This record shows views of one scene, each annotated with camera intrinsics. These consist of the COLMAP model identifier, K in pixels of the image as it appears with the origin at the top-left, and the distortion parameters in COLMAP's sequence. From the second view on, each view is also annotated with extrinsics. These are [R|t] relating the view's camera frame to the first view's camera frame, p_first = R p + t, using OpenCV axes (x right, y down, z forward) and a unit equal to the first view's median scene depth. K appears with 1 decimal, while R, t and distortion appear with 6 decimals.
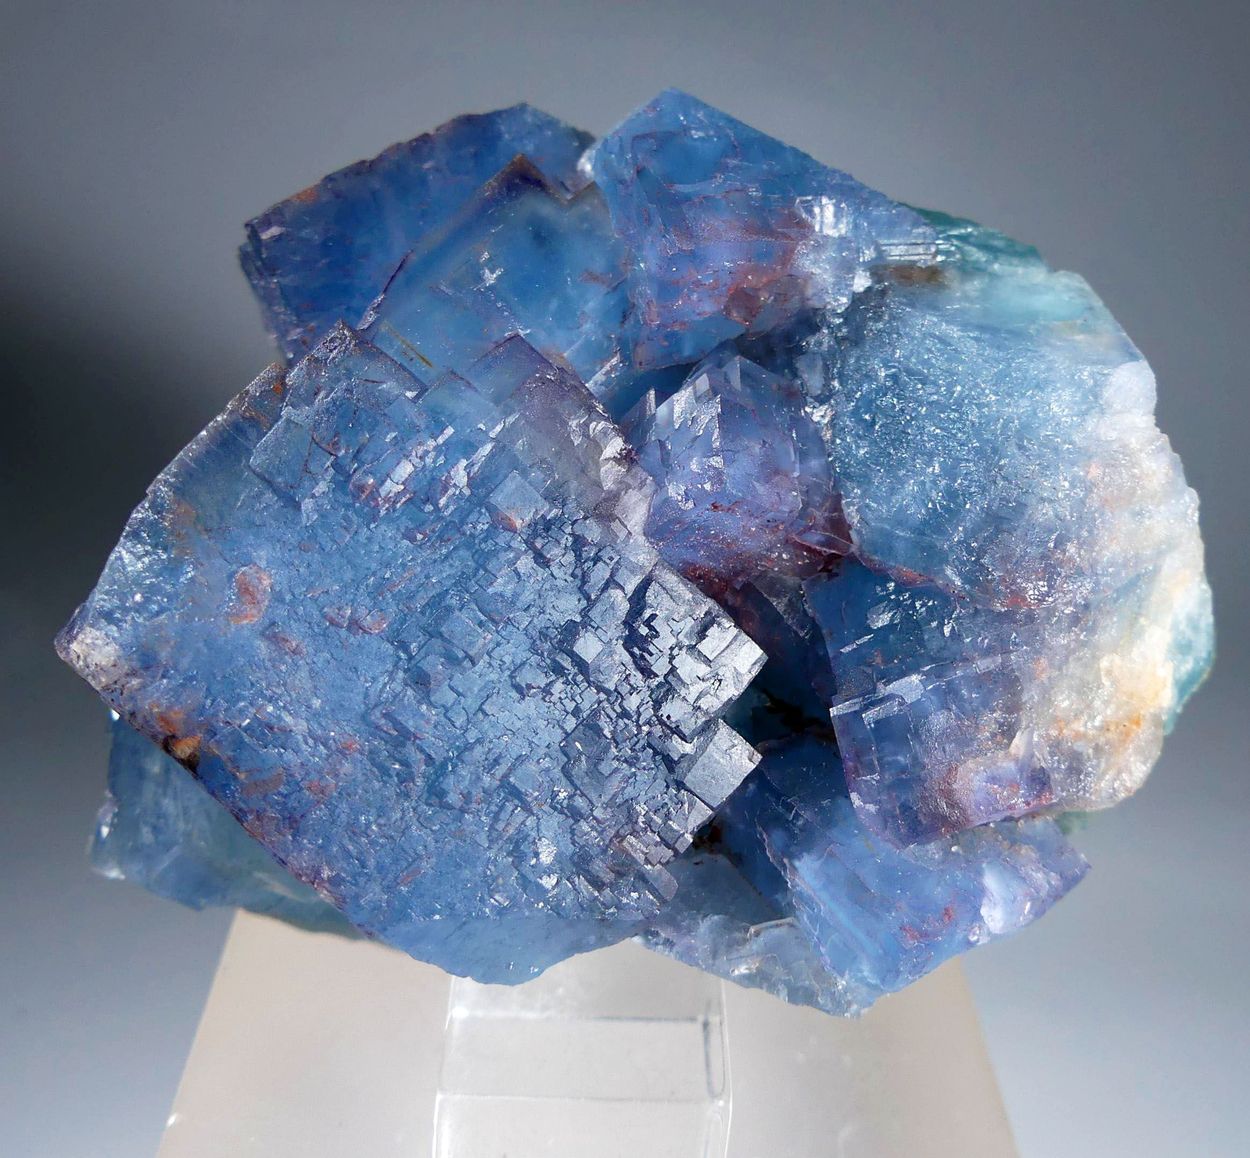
lens RADIAL K [[1065.1, 0, 625.0], [0, 1065.1, 579.0], [0, 0, 1]] dist [-0.001219, 0.001510]
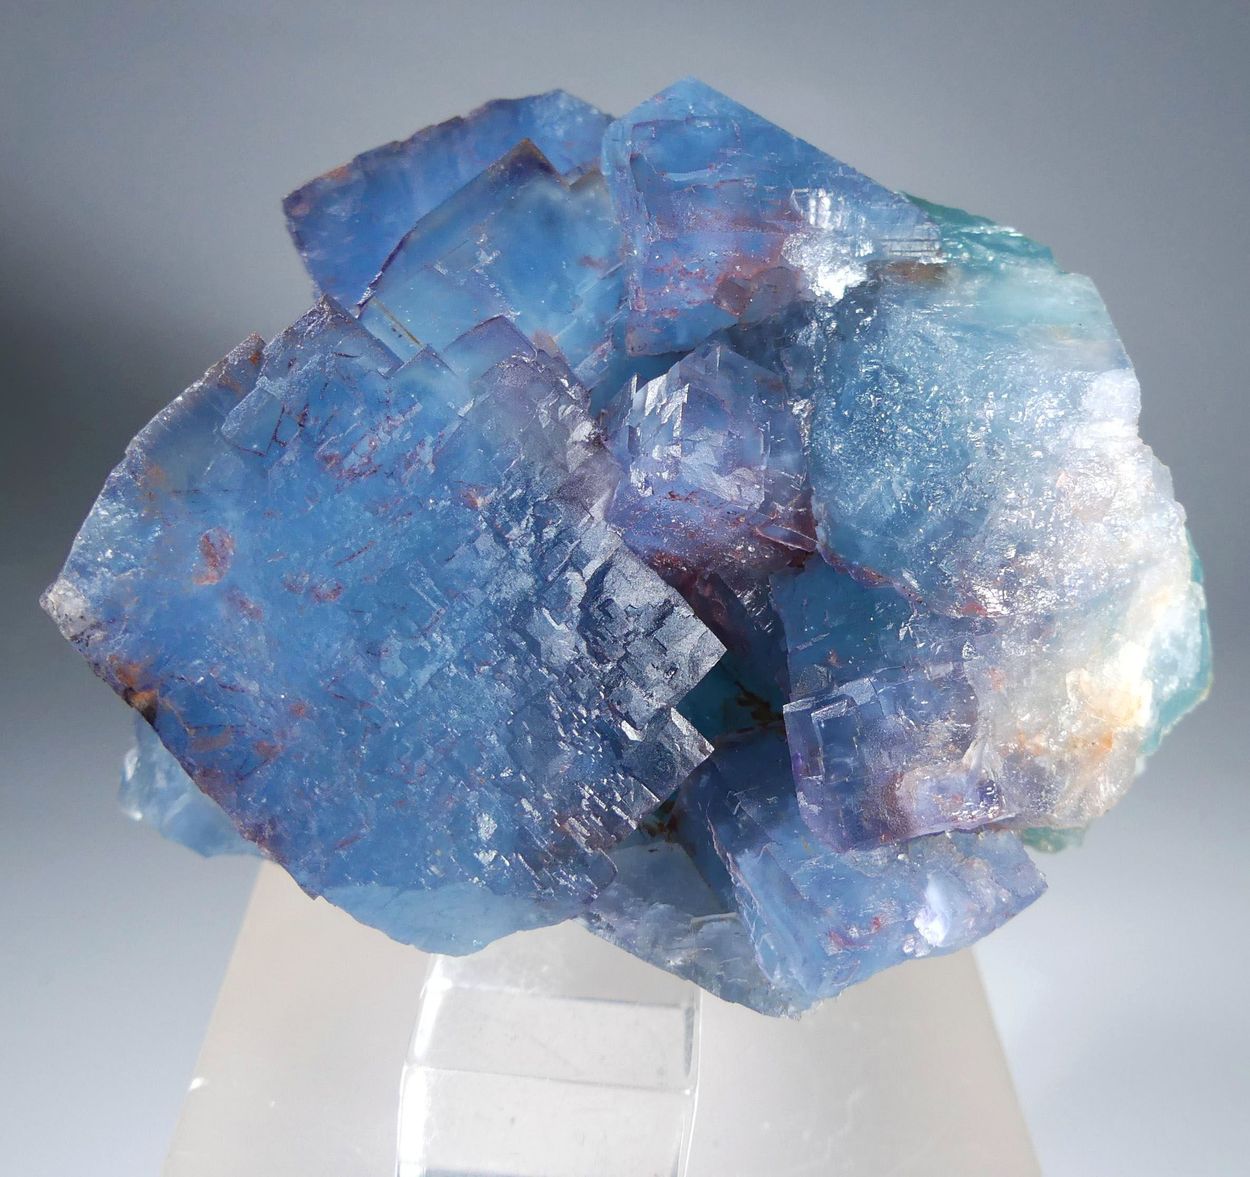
lens RADIAL K [[1049.9, 0, 625.0], [0, 1049.9, 553.8], [0, 0, 1]] dist [-0.001385, -0.000333]
pose [[0.995342, 0.057307, -0.077520, 0.114606], [-0.057739, 0.998326, -0.003346, -0.007166], [0.077199, 0.007806, 0.996985, 0.014679]]
